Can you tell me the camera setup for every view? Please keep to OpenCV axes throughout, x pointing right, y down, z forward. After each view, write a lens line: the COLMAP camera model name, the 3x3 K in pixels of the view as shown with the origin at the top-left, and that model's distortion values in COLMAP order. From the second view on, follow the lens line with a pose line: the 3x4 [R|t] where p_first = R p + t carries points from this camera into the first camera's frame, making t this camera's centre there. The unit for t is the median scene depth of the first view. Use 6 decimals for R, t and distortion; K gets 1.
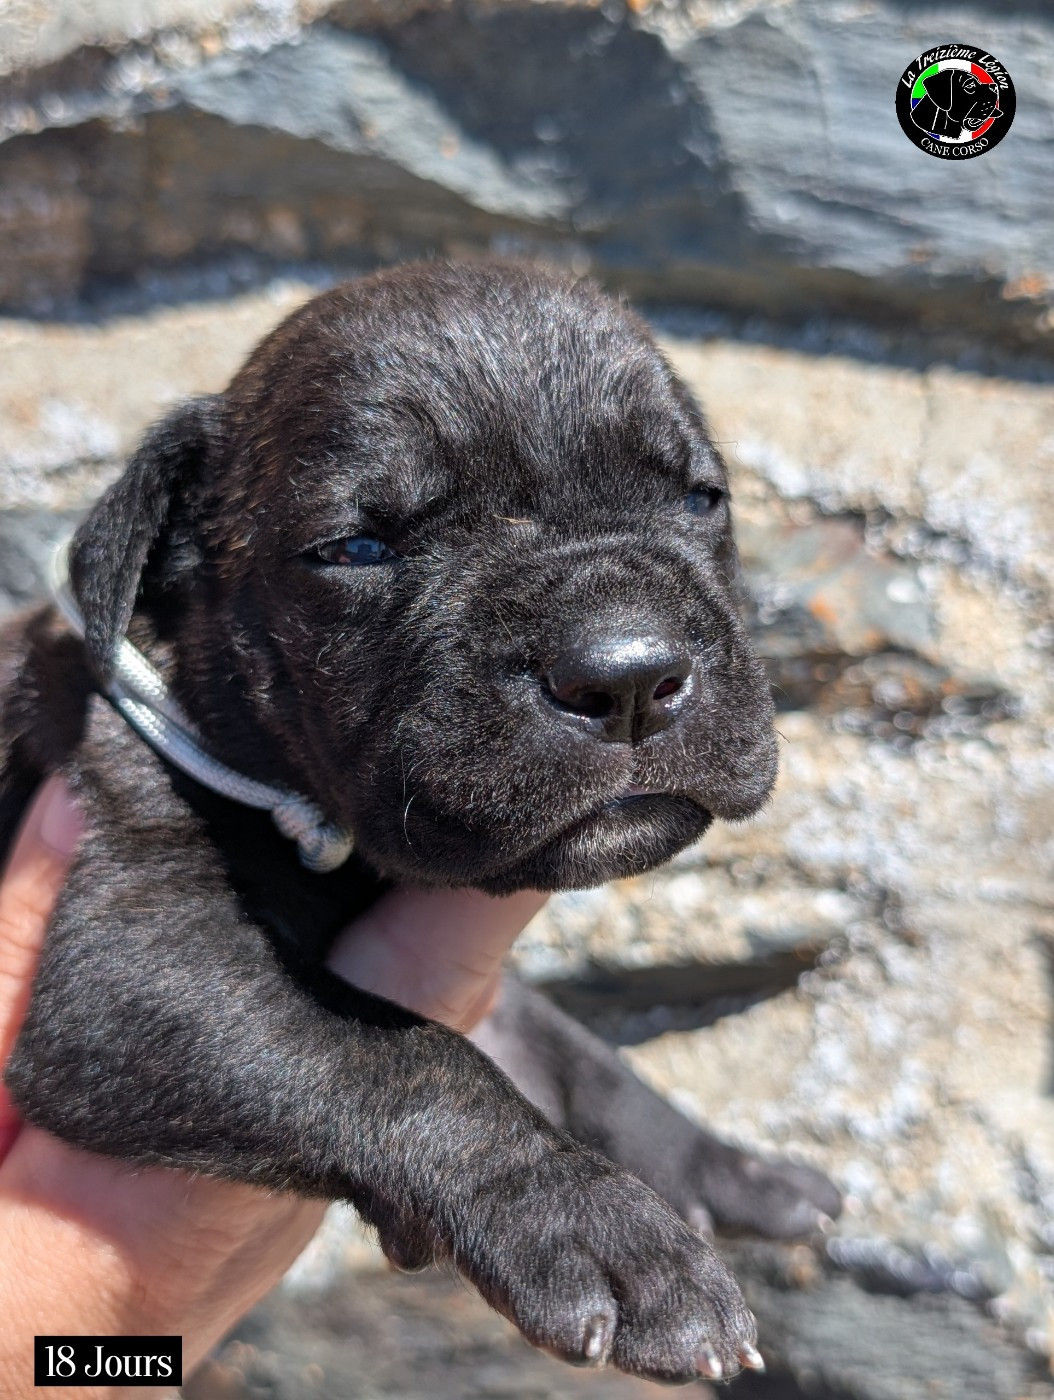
lens RADIAL K [[1596.1, 0, 503.1], [0, 1596.1, 687.9], [0, 0, 1]] dist [-0.066637, 0.000000]
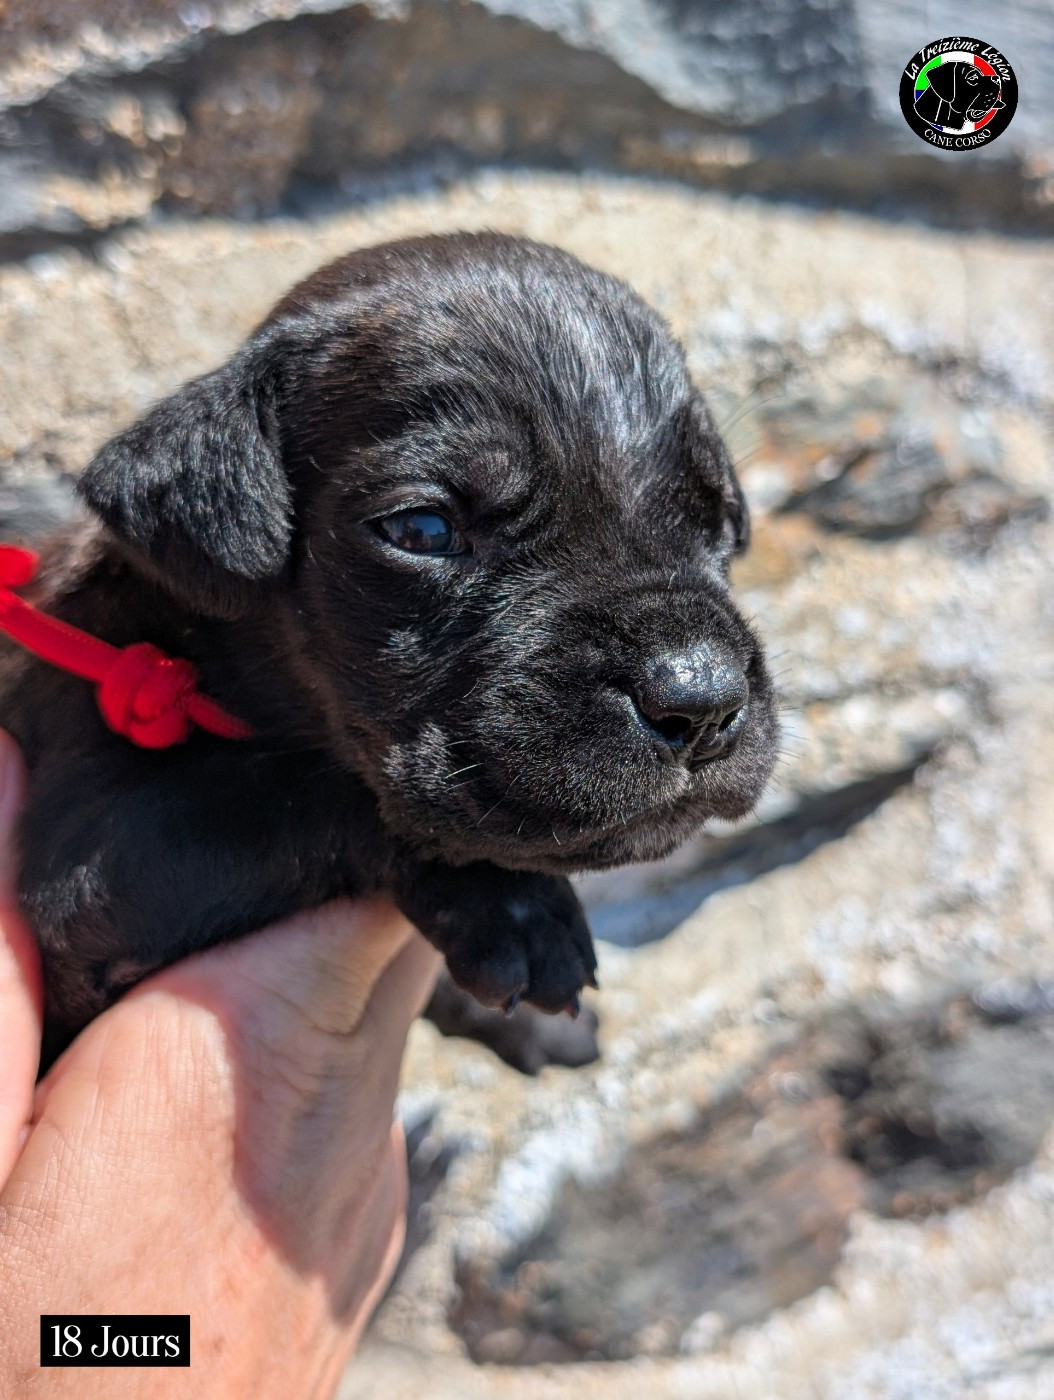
lens RADIAL K [[1596.1, 0, 530.7], [0, 1596.1, 698.7], [0, 0, 1]] dist [-0.066637, 0.000000]
pose [[0.862942, -0.179755, 0.472250, -0.637951], [0.183451, 0.982268, 0.038666, 0.033141], [-0.470827, 0.053268, 0.880616, 0.117433]]
